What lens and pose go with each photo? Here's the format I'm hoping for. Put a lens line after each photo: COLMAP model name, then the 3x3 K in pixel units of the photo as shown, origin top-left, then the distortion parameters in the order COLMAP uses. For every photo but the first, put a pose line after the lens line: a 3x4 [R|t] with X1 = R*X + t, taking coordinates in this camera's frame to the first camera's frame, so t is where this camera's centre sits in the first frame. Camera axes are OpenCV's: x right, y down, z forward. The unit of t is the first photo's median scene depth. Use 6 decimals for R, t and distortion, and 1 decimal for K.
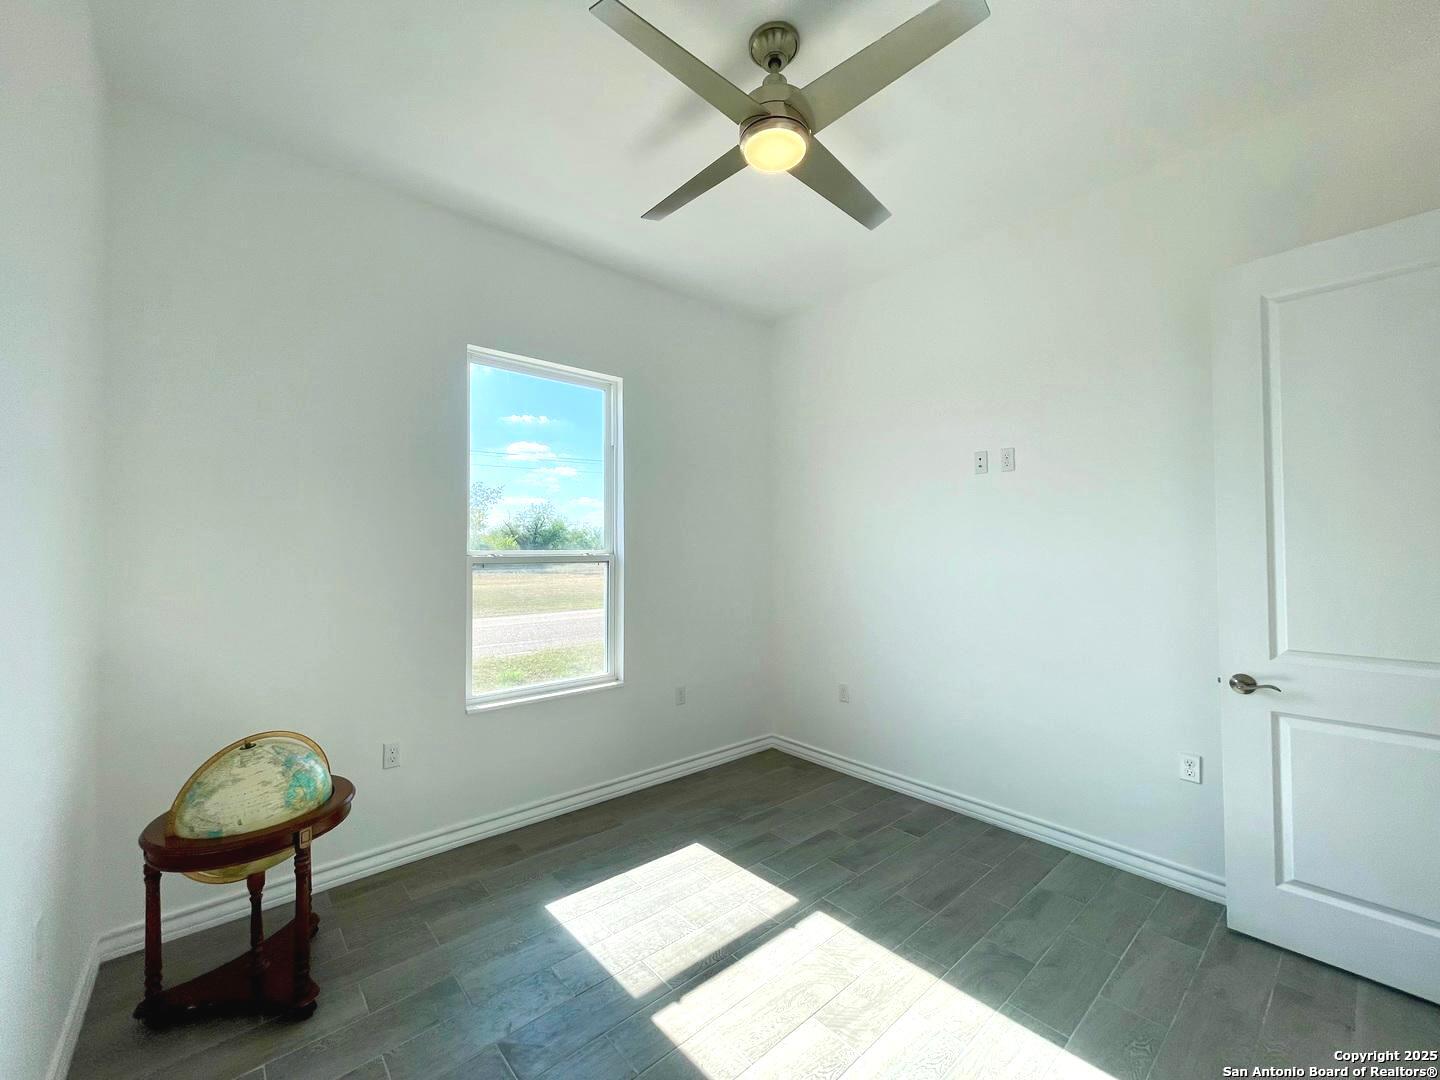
lens RADIAL K [[582.8, 0, 720.0], [0, 582.8, 540.0], [0, 0, 1]] dist [0.000163, -0.000069]
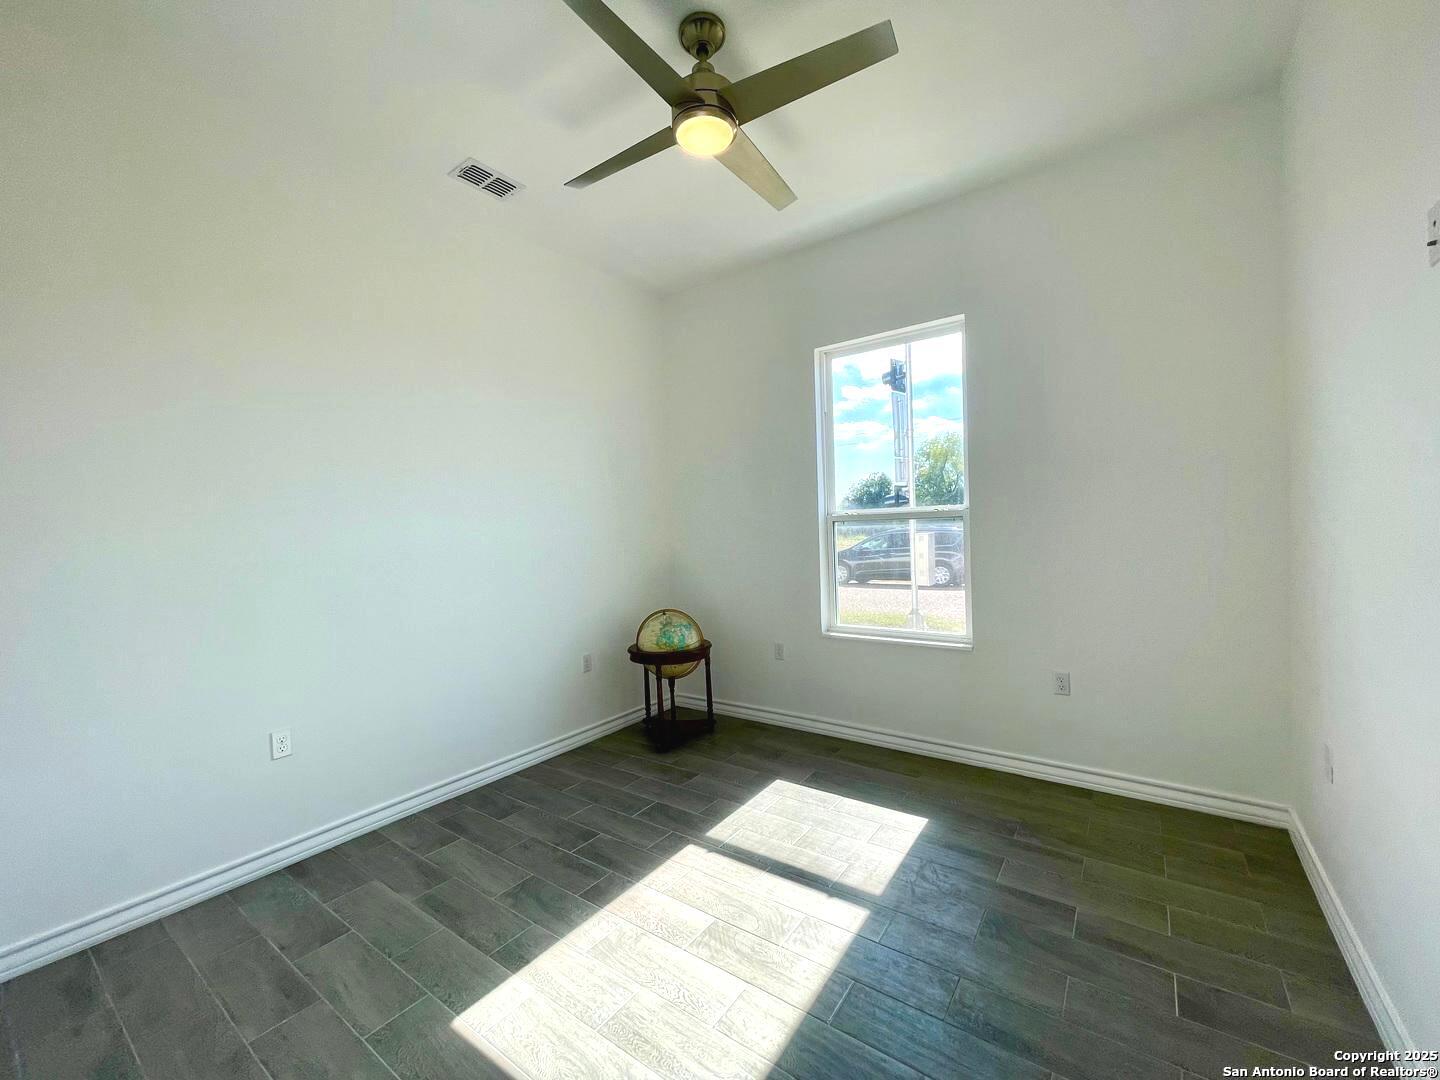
lens RADIAL K [[584.6, 0, 718.0], [0, 584.6, 533.1], [0, 0, 1]] dist [0.000551, -0.000016]
pose [[0.221663, 0.004746, -0.975112, 0.948078], [0.051179, 0.998553, 0.016494, 0.041818], [0.973779, -0.053561, 0.221100, 0.597697]]
